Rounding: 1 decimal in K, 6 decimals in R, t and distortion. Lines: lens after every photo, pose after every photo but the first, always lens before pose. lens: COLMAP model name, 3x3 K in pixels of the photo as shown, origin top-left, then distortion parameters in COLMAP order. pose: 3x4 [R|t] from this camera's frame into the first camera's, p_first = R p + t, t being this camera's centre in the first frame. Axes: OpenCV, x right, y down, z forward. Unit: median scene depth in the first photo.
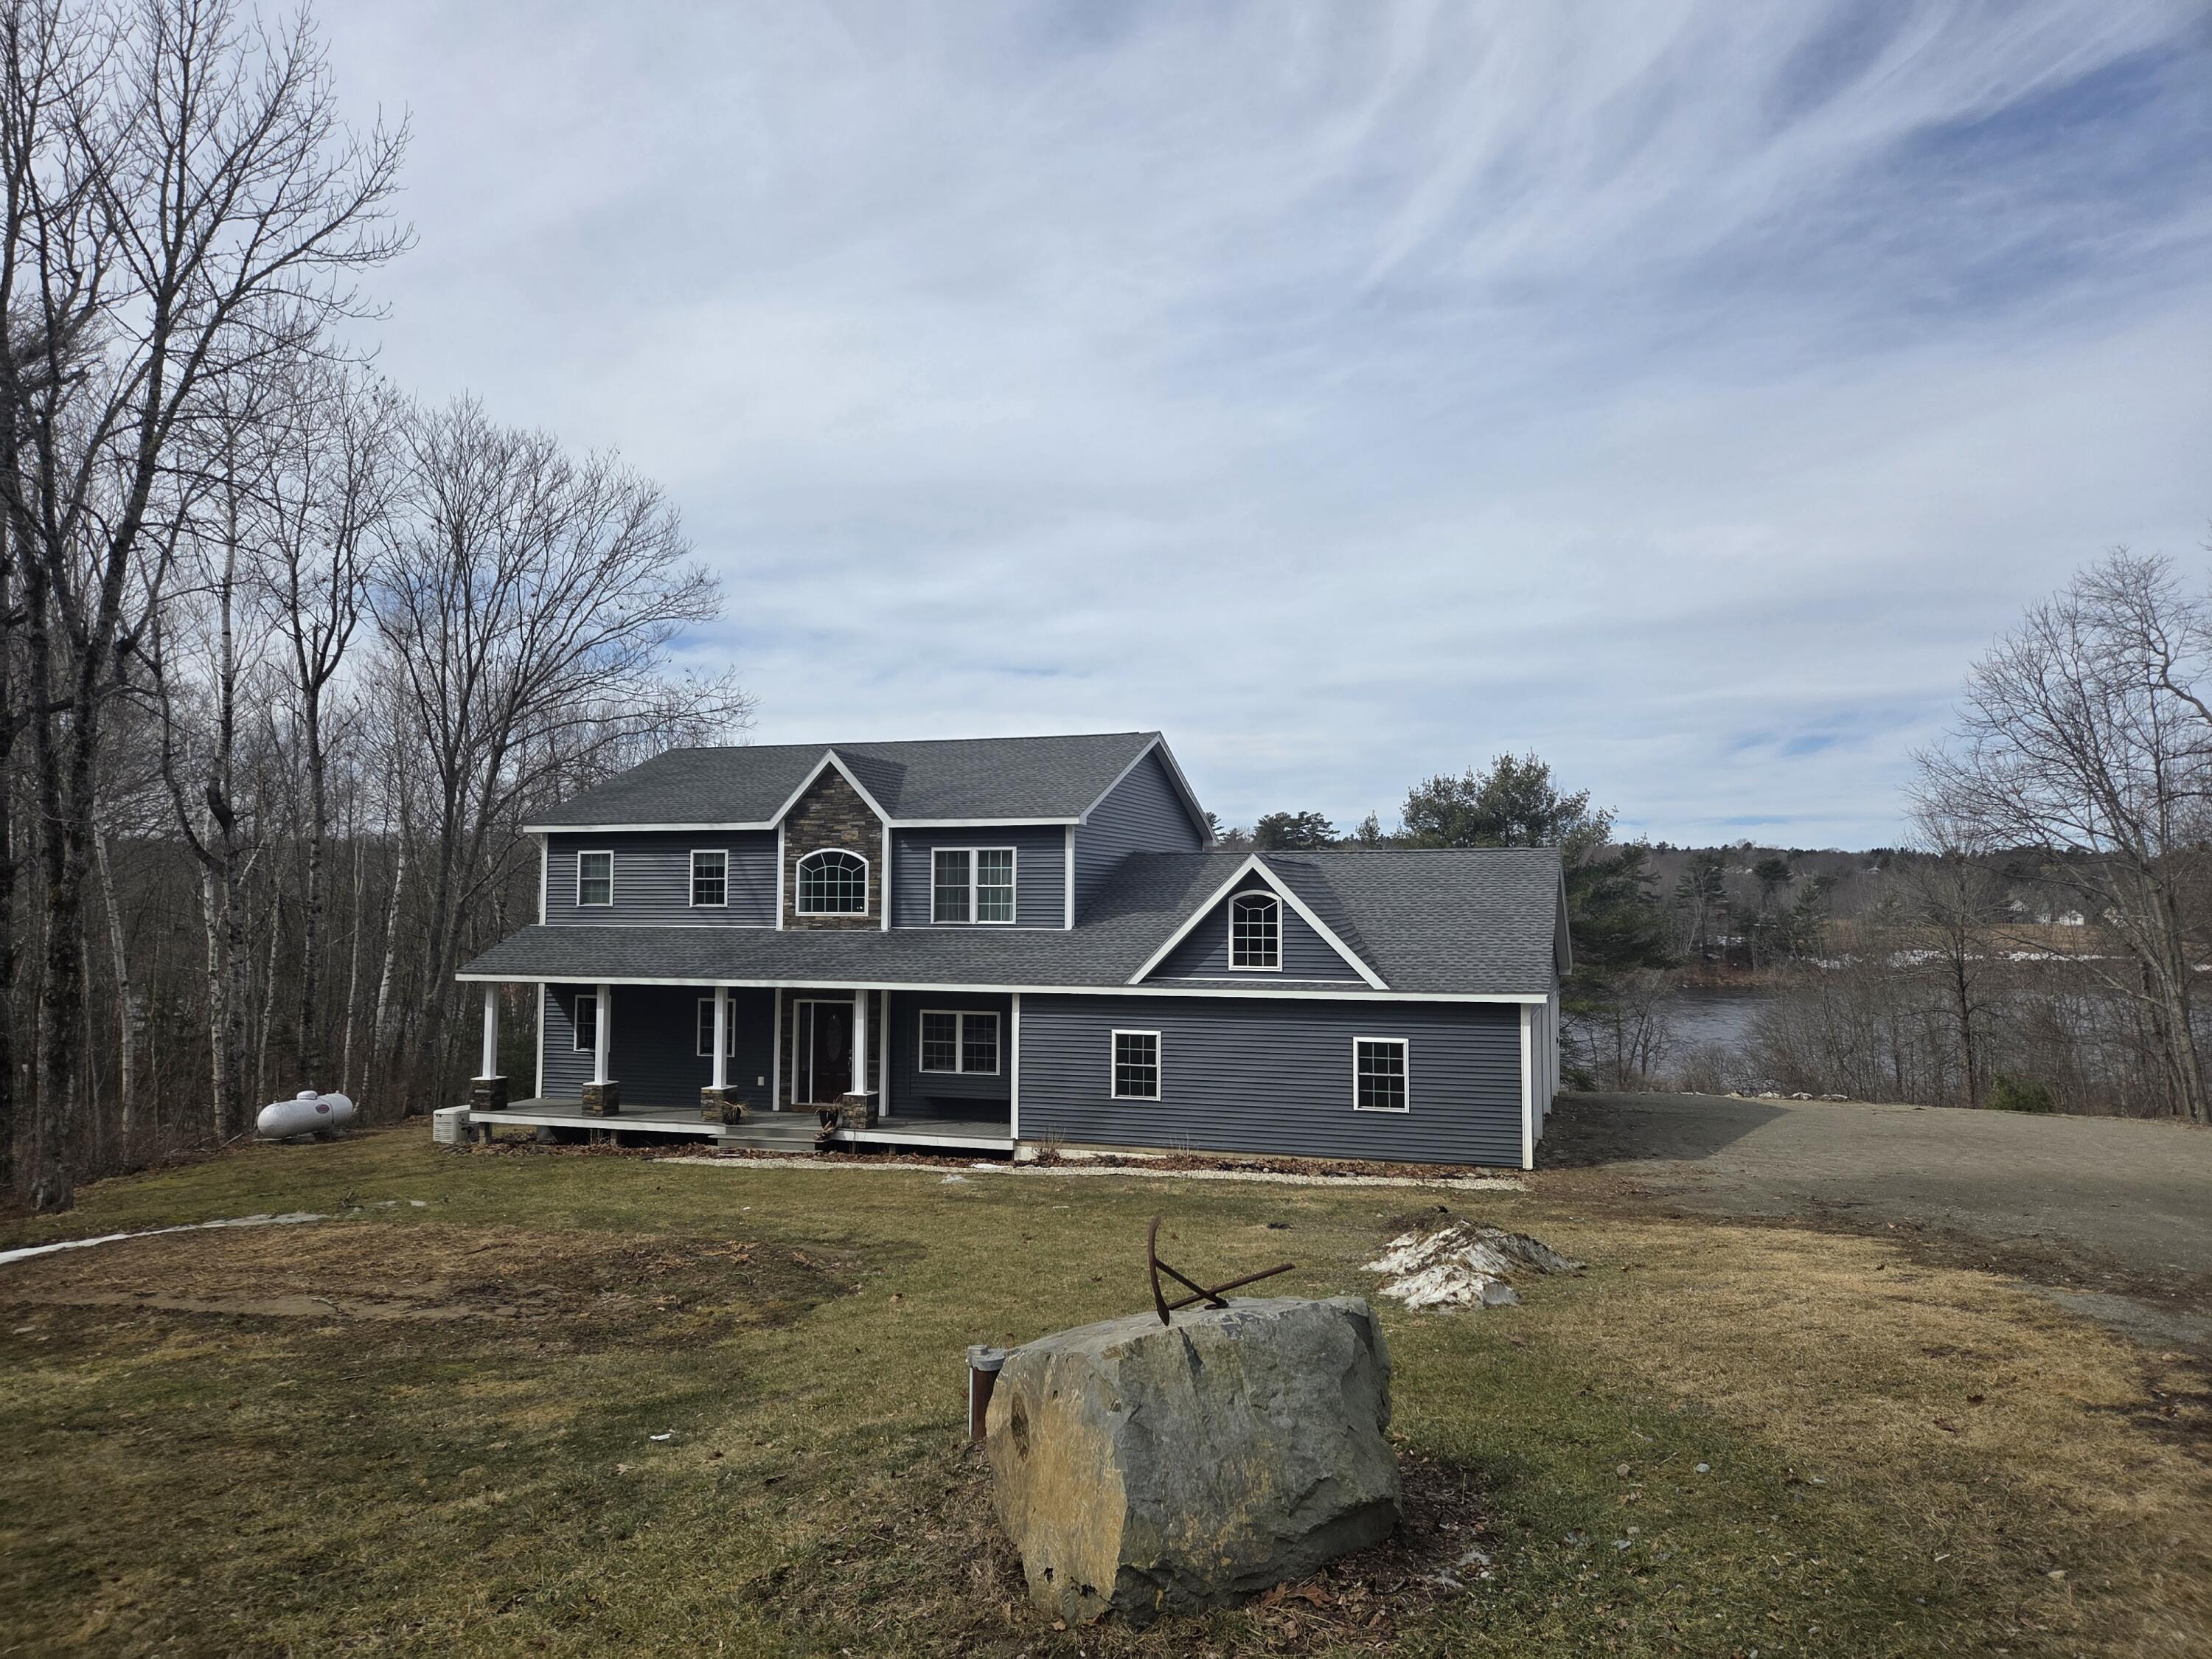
lens RADIAL K [[1485.4, 0, 1102.2], [0, 1485.4, 805.2], [0, 0, 1]] dist [0.071557, -0.069289]
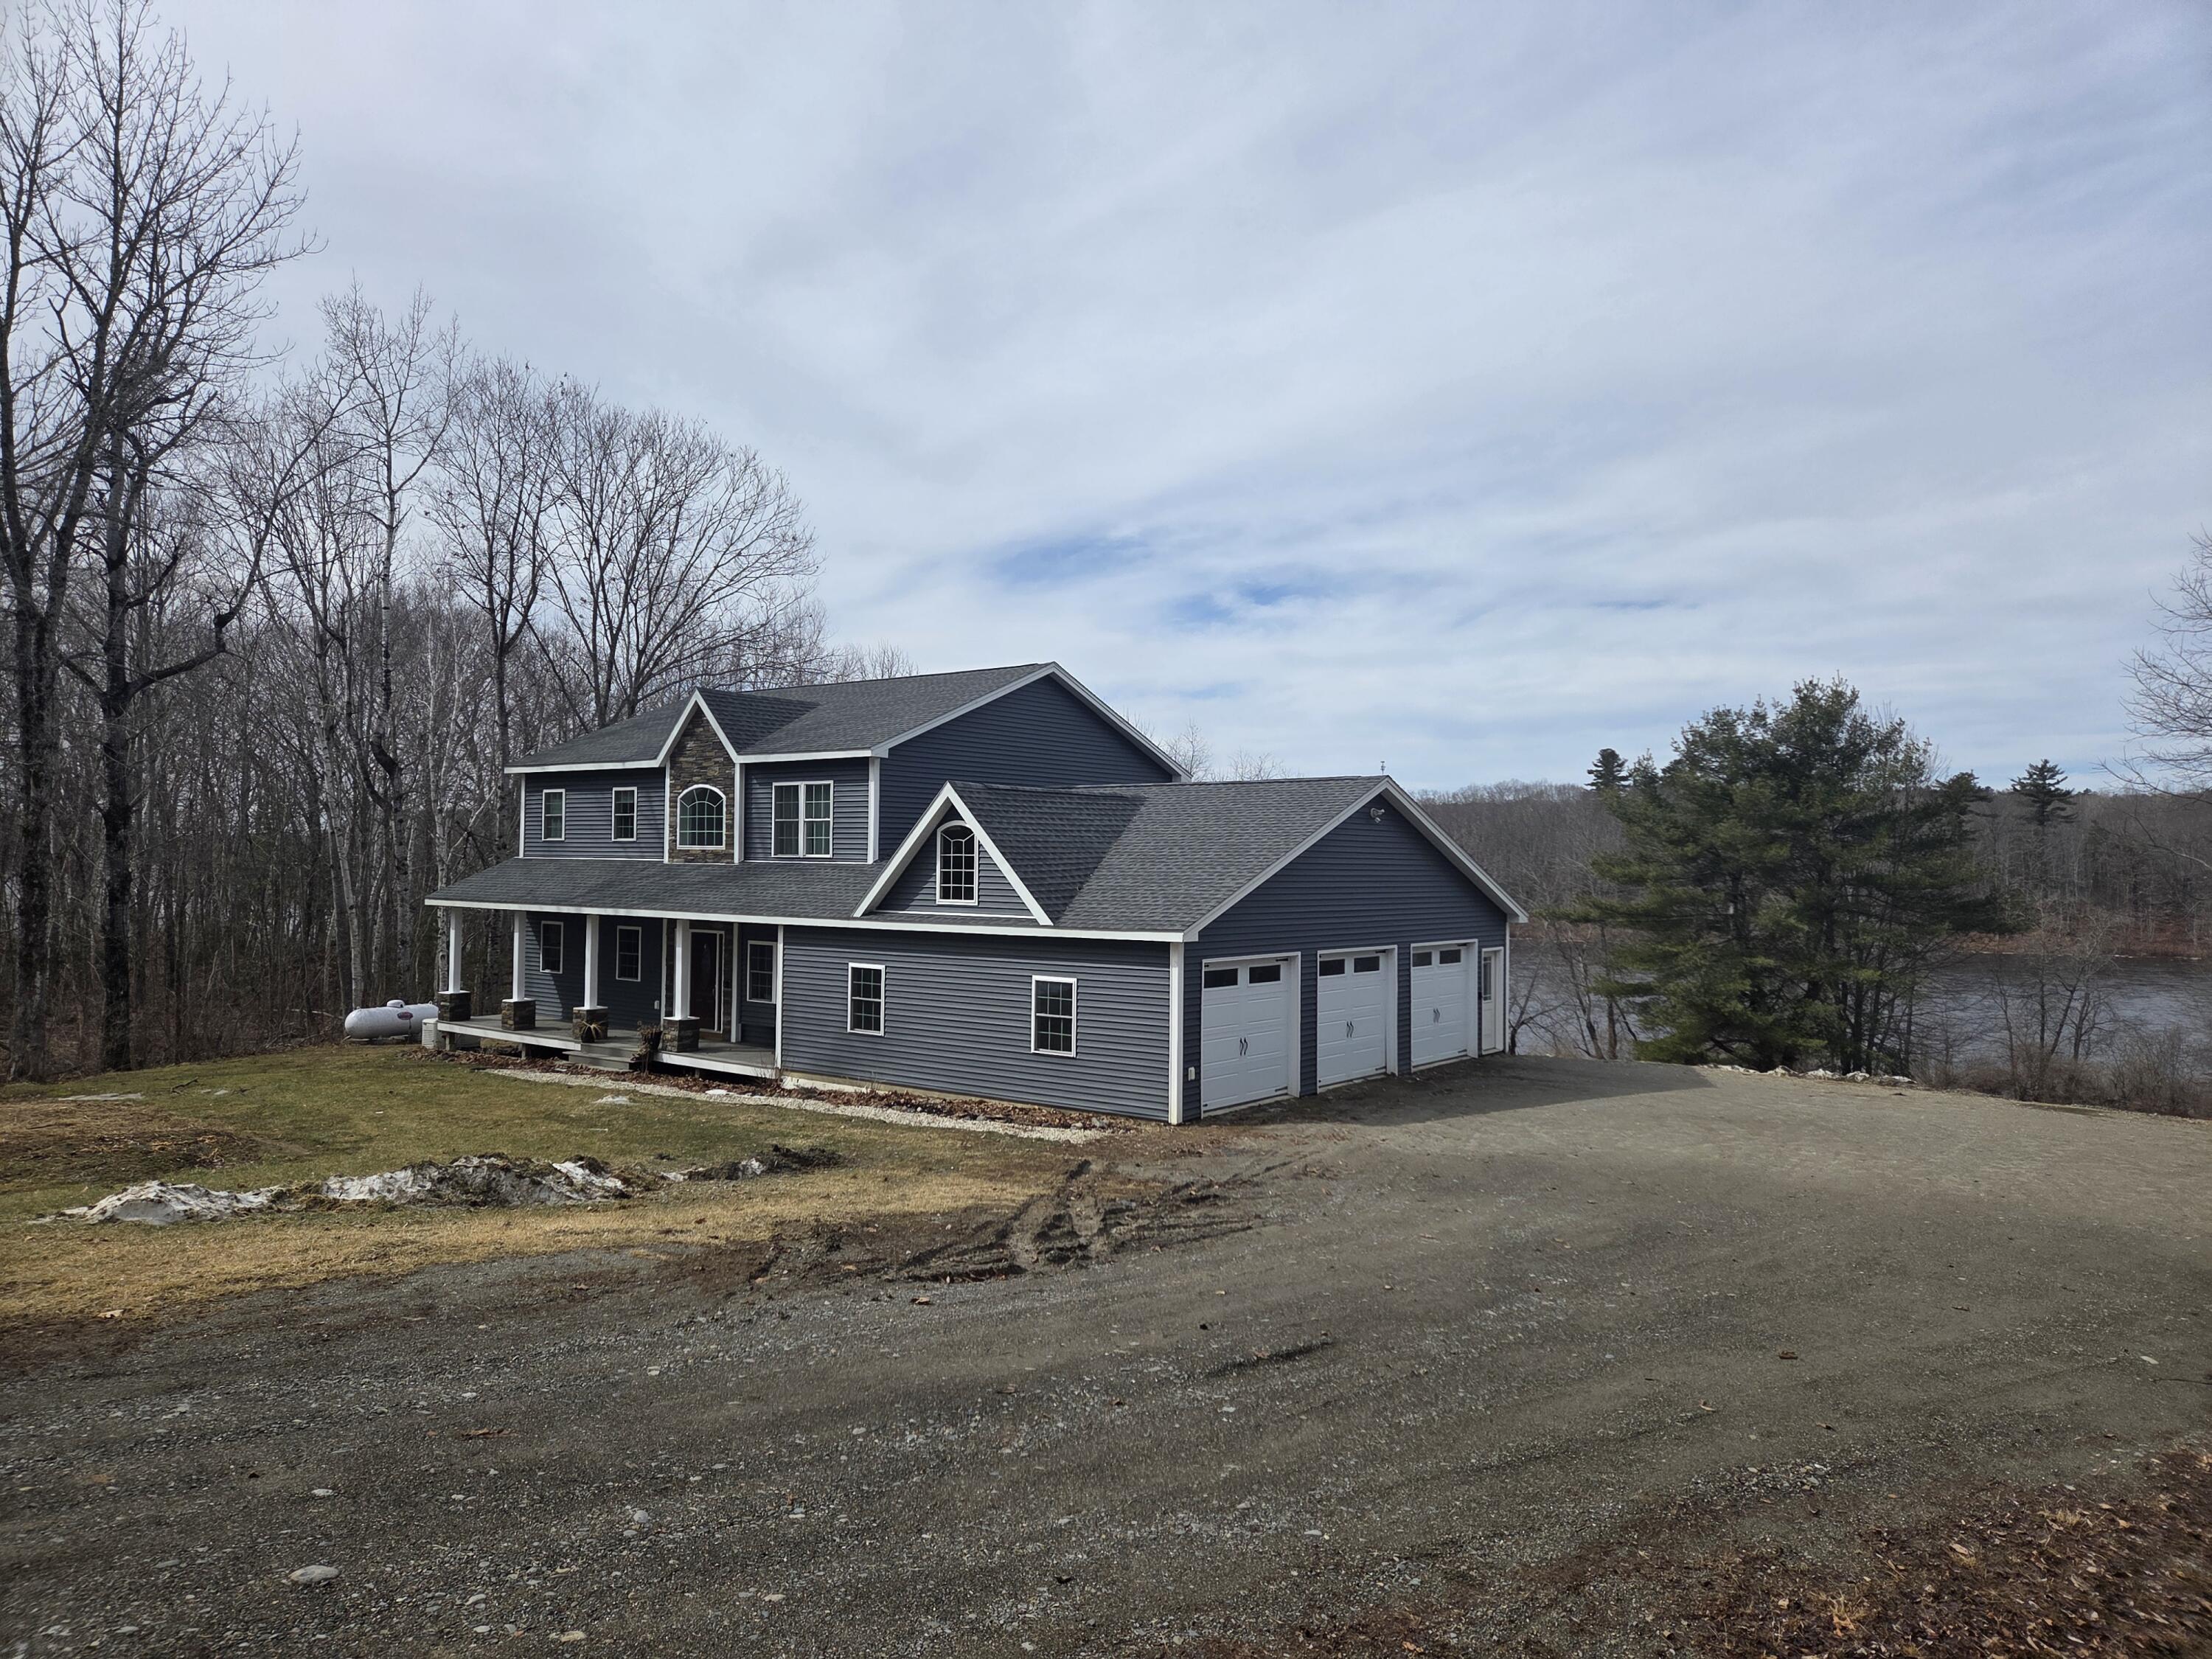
lens RADIAL K [[1485.4, 0, 1102.2], [0, 1485.4, 805.2], [0, 0, 1]] dist [0.071557, -0.069289]
pose [[0.944589, -0.004936, -0.328217, 0.438123], [0.015385, 0.999454, 0.029246, 0.017852], [0.327893, -0.032675, 0.944150, 0.111298]]
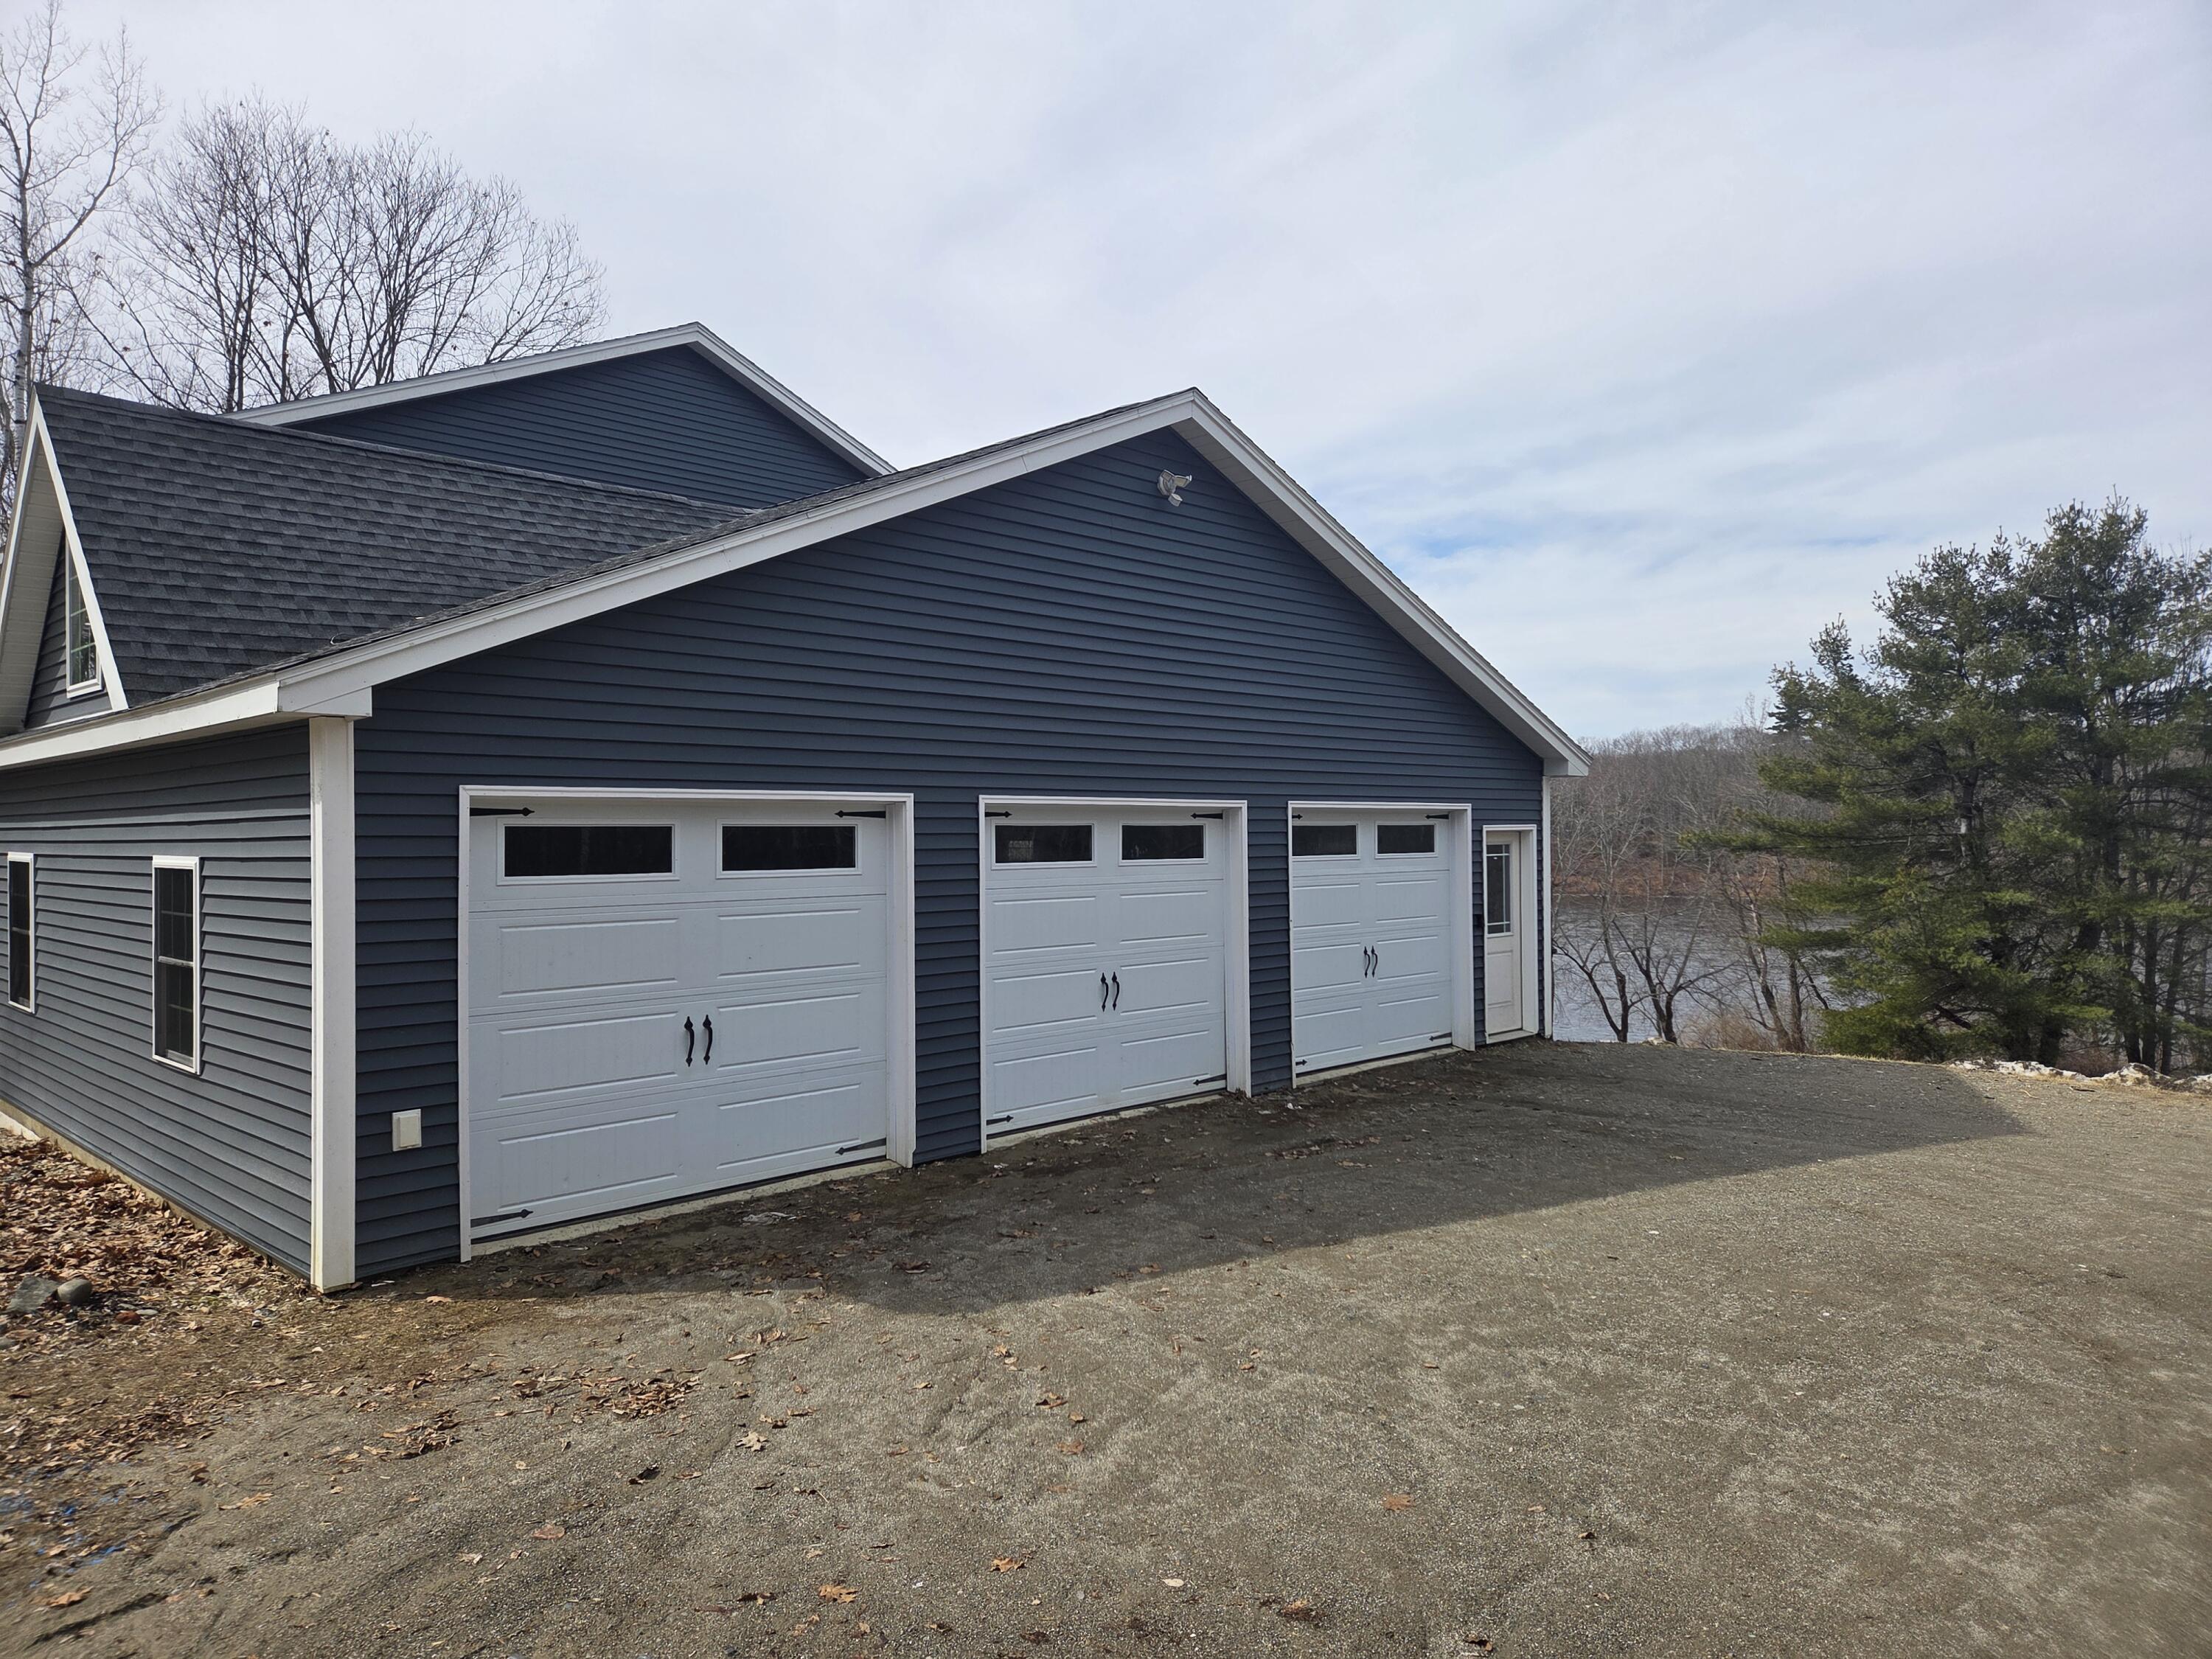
lens RADIAL K [[1464.9, 0, 1102.3], [0, 1464.9, 796.9], [0, 0, 1]] dist [0.087918, -0.110020]
pose [[0.902465, -0.017851, -0.430393, 0.444352], [0.038772, 0.998452, 0.039886, 0.120823], [0.429015, -0.052683, 0.901760, 0.690487]]
